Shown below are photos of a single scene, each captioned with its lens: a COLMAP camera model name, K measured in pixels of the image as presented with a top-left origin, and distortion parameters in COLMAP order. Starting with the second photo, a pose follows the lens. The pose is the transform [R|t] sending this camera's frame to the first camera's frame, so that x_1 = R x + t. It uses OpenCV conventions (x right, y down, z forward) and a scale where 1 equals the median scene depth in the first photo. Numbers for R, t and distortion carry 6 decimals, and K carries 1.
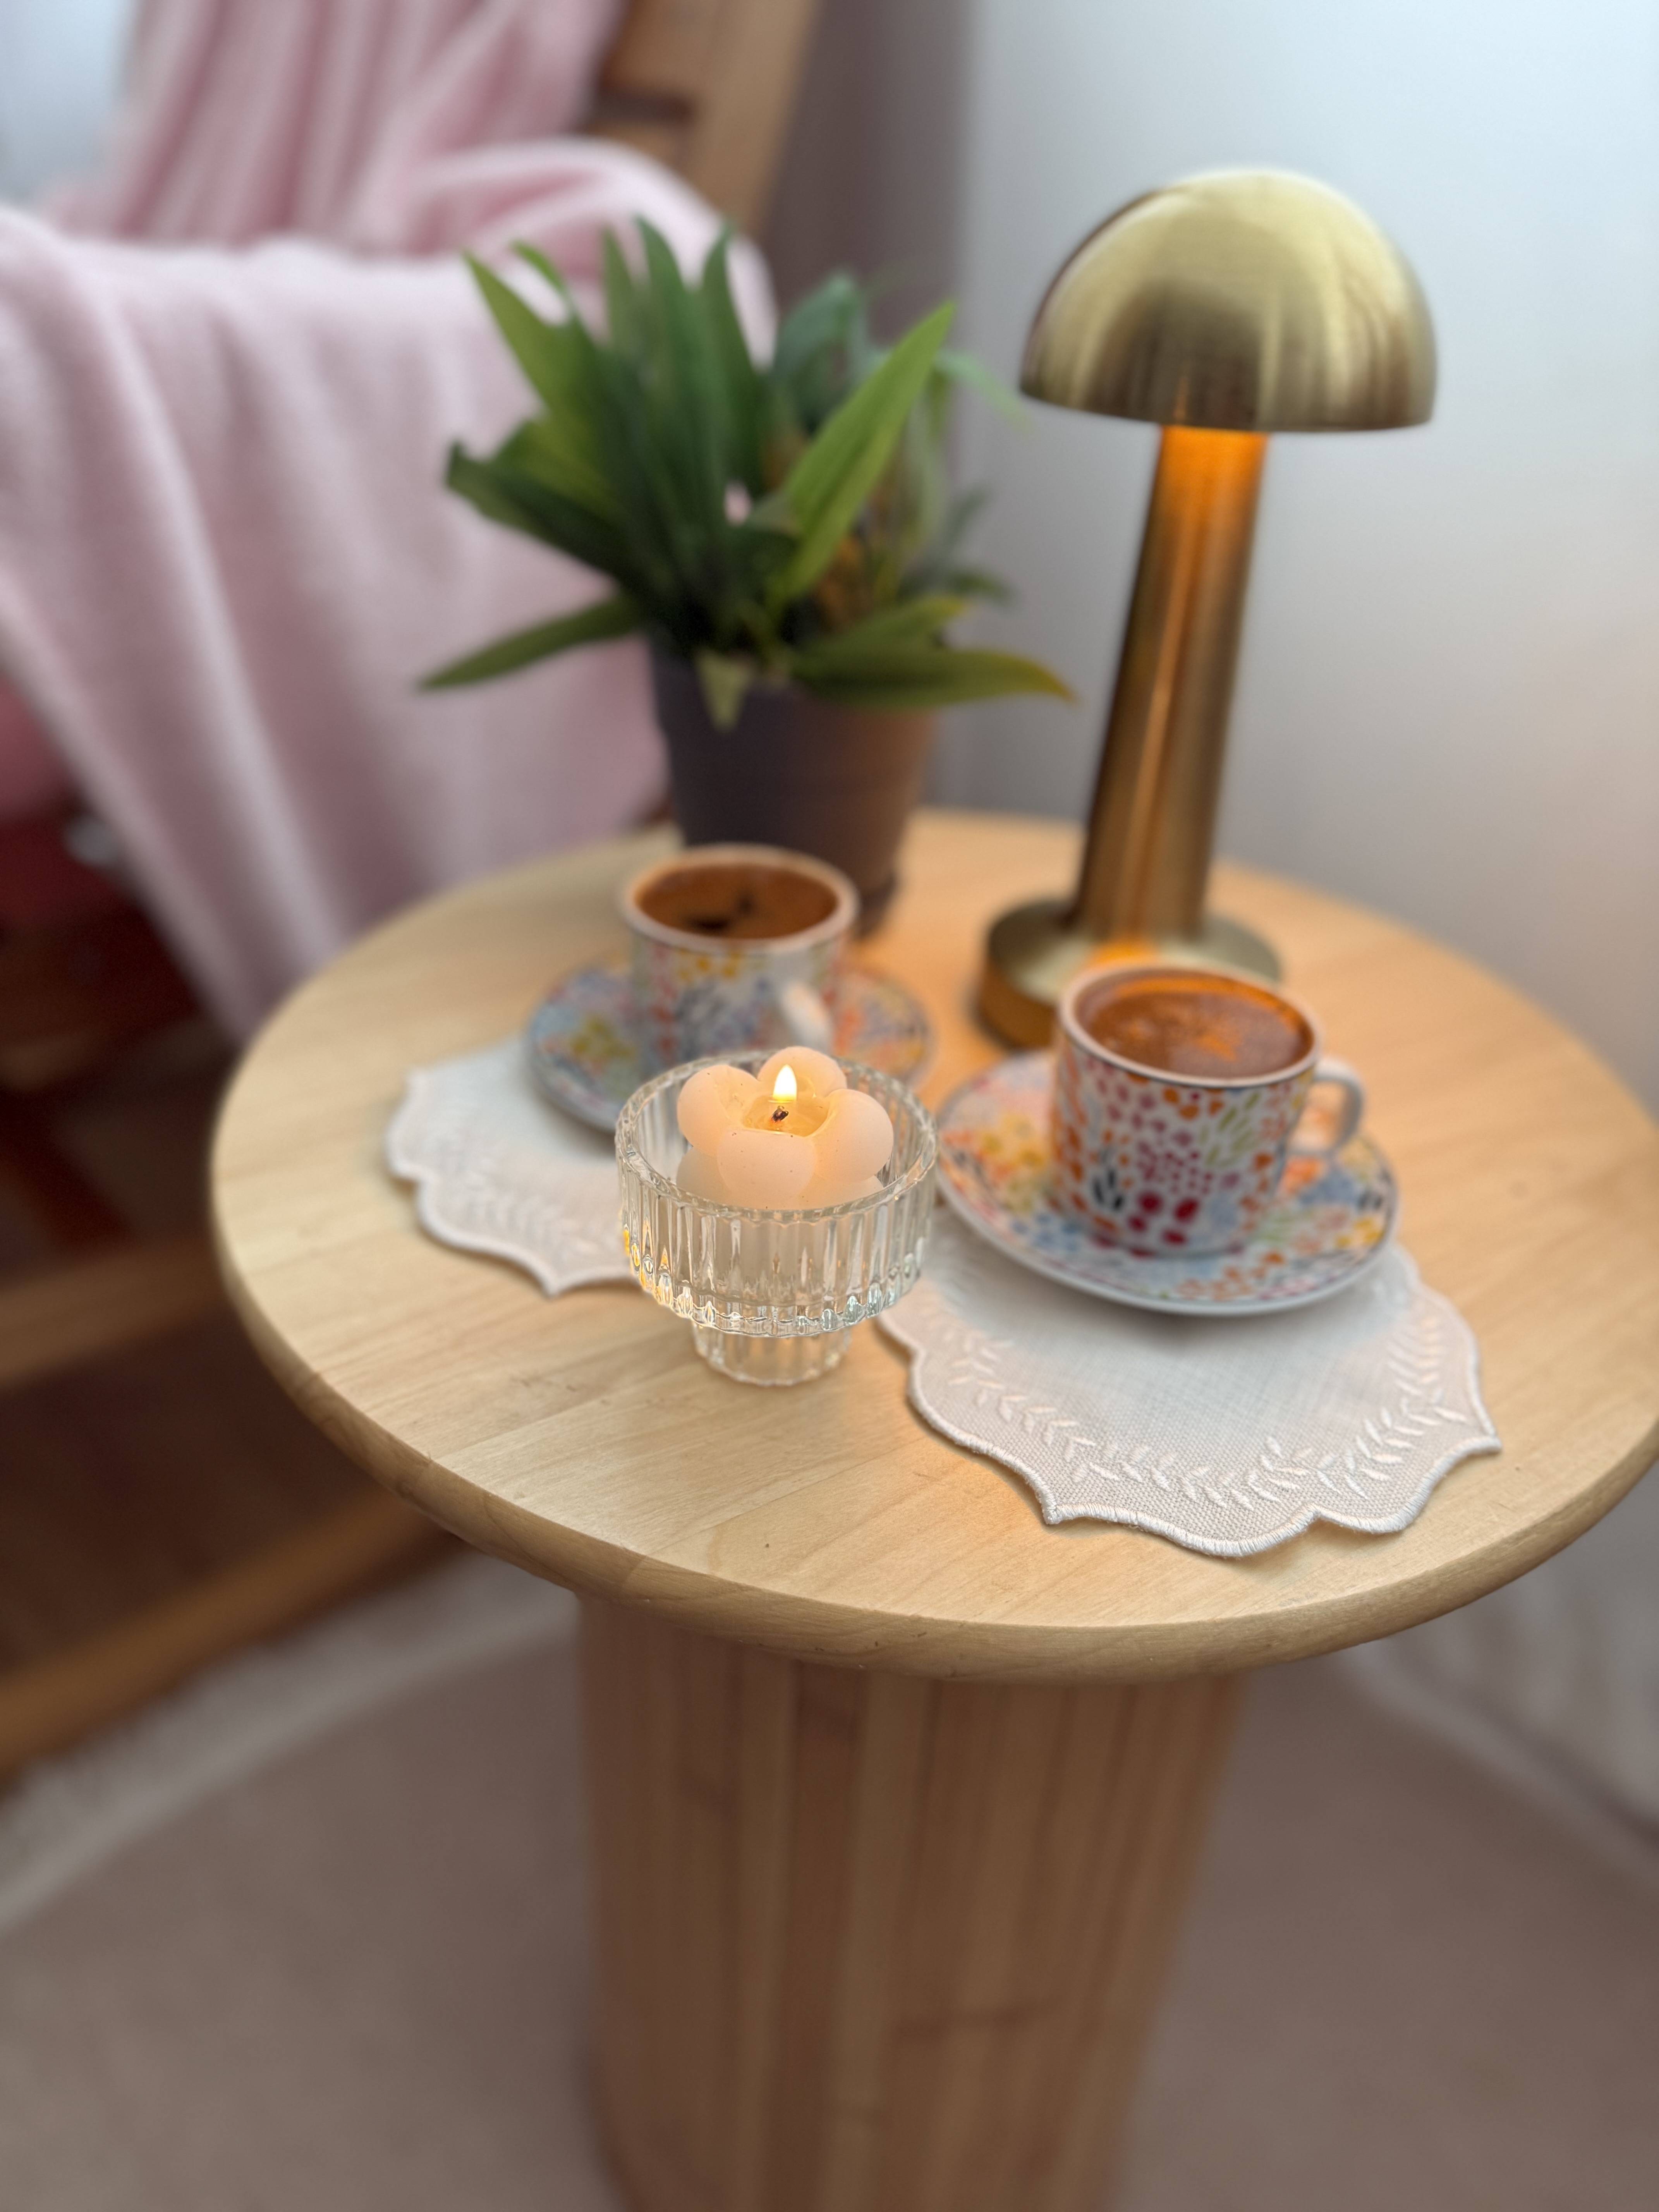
lens RADIAL K [[1569.1, 0, 829.0], [0, 1569.1, 1178.0], [0, 0, 1]] dist [0.067544, -0.136184]
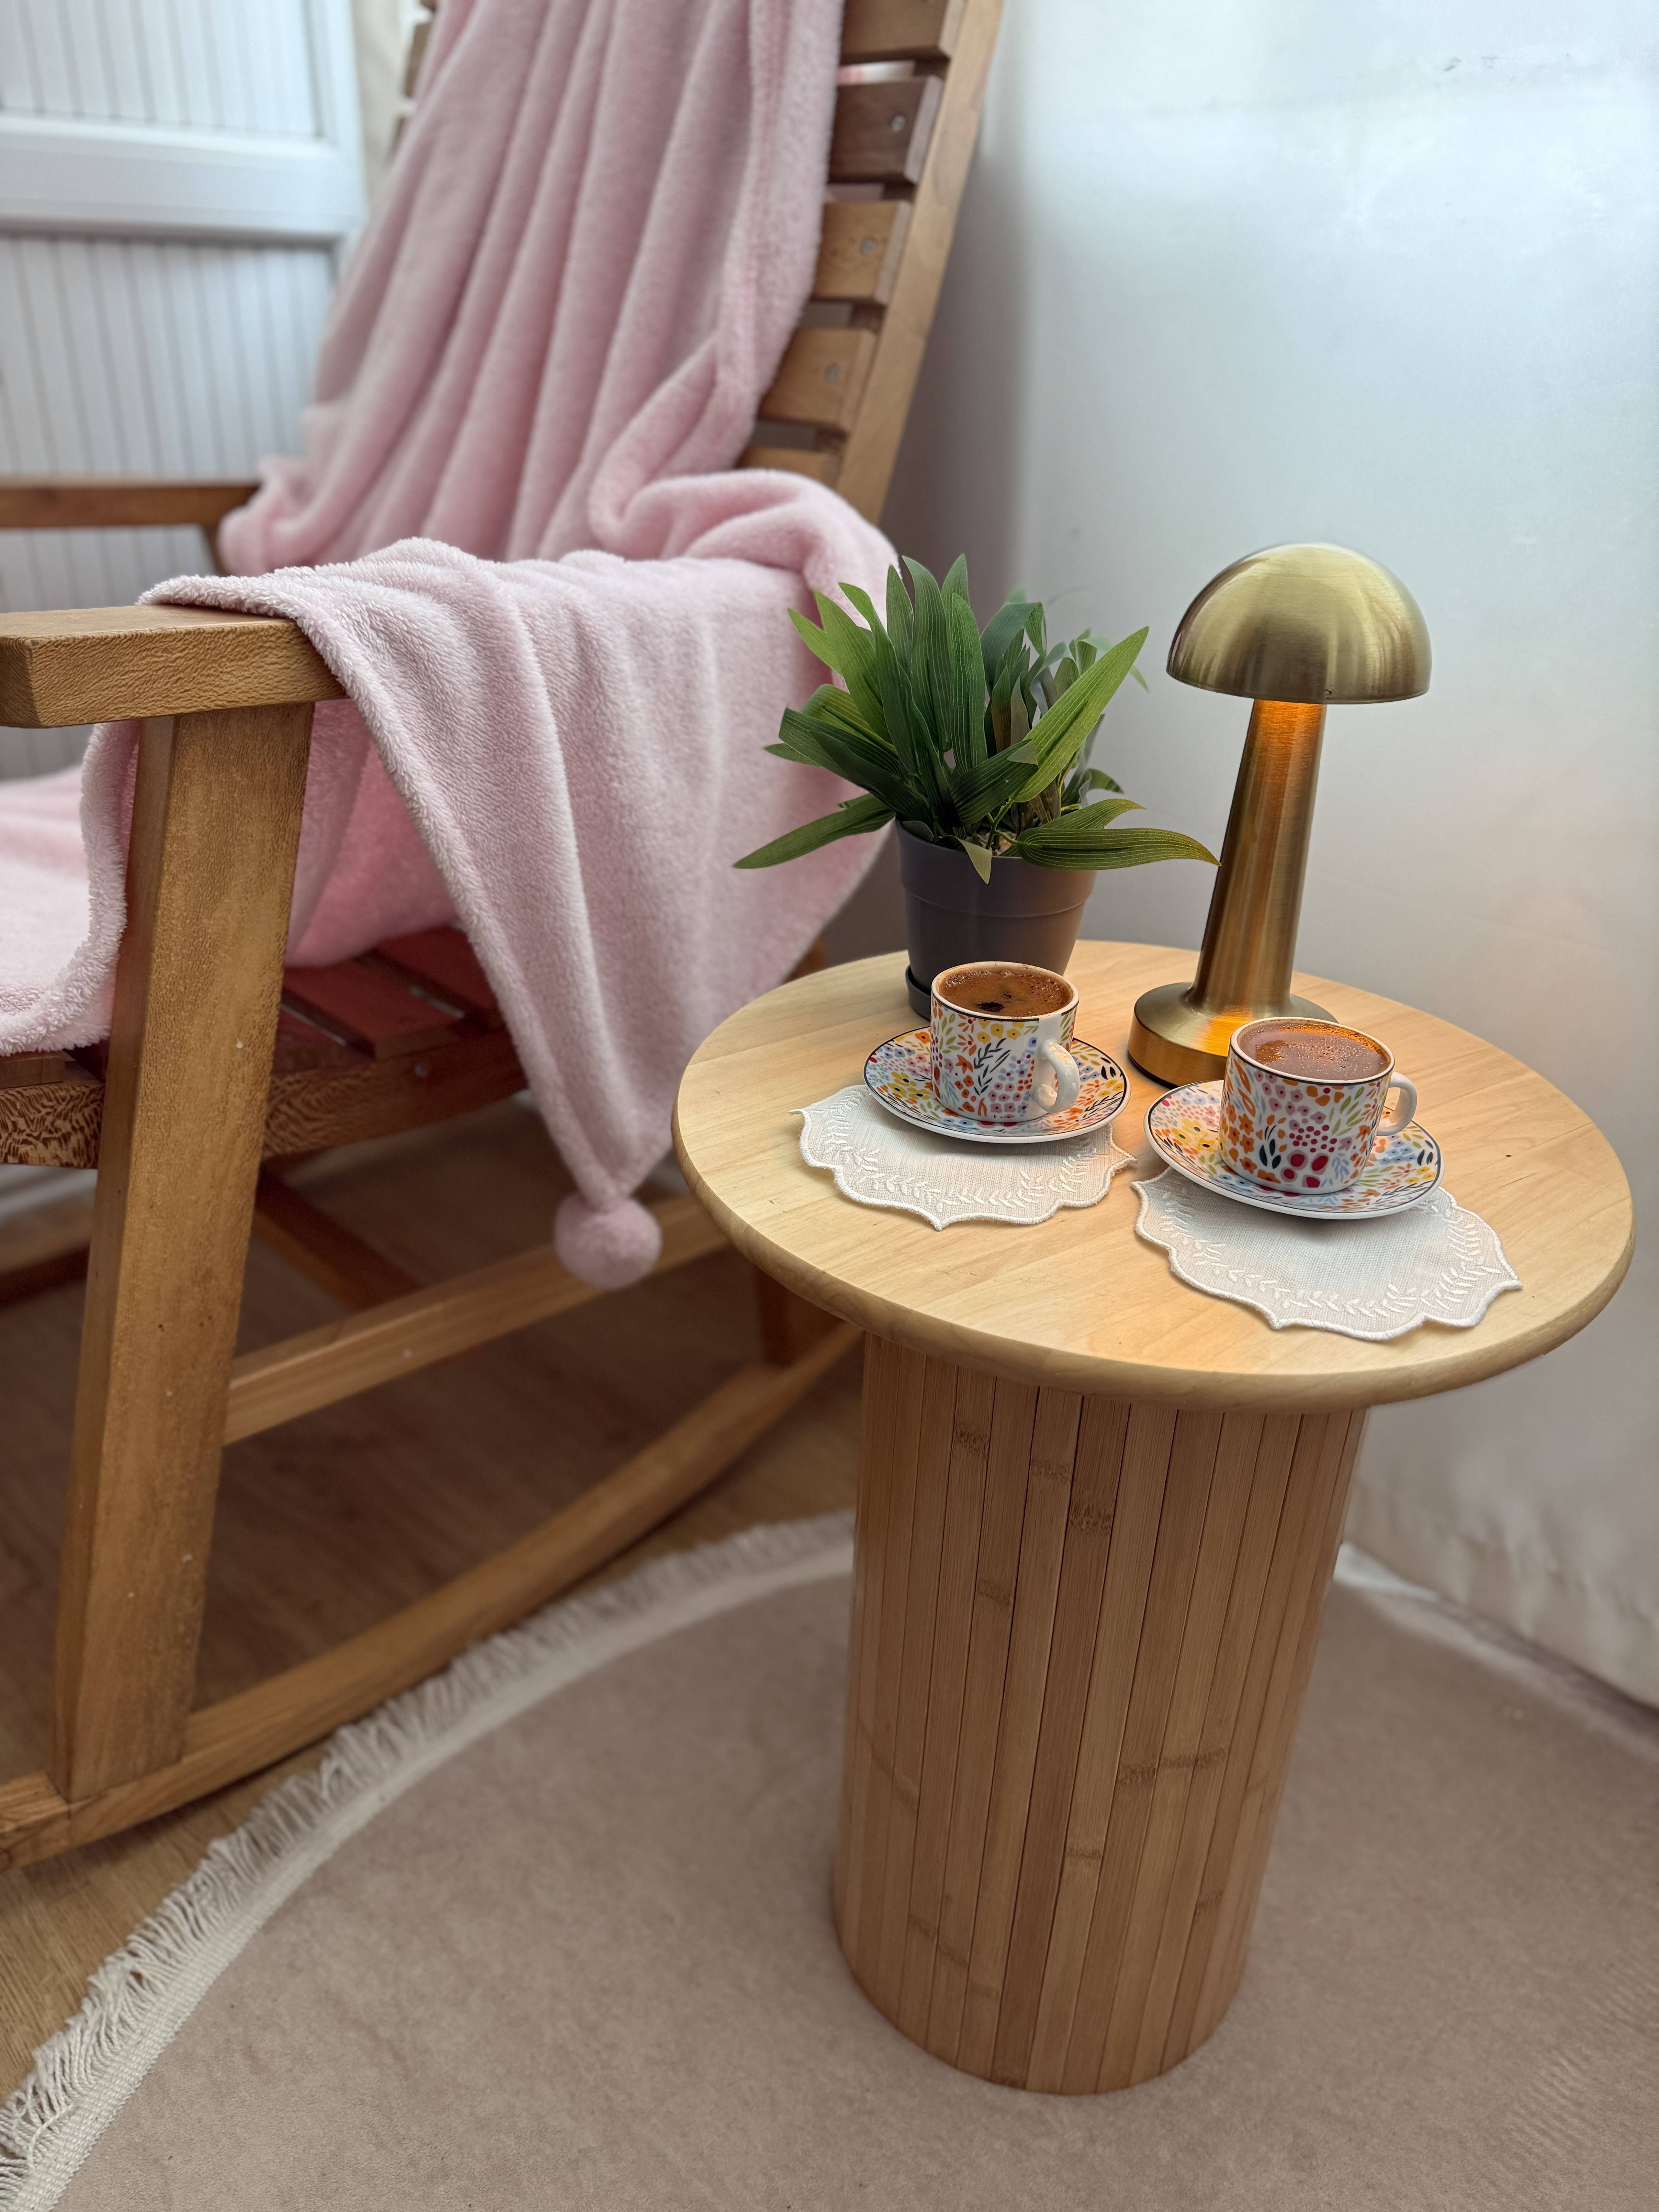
lens RADIAL K [[1569.1, 0, 829.0], [0, 1569.1, 1178.0], [0, 0, 1]] dist [0.067544, -0.136184]
pose [[0.997887, -0.036629, 0.053670, -0.370515], [0.041187, 0.995405, -0.086440, 0.156035], [-0.050257, 0.088468, 0.994810, -0.606732]]
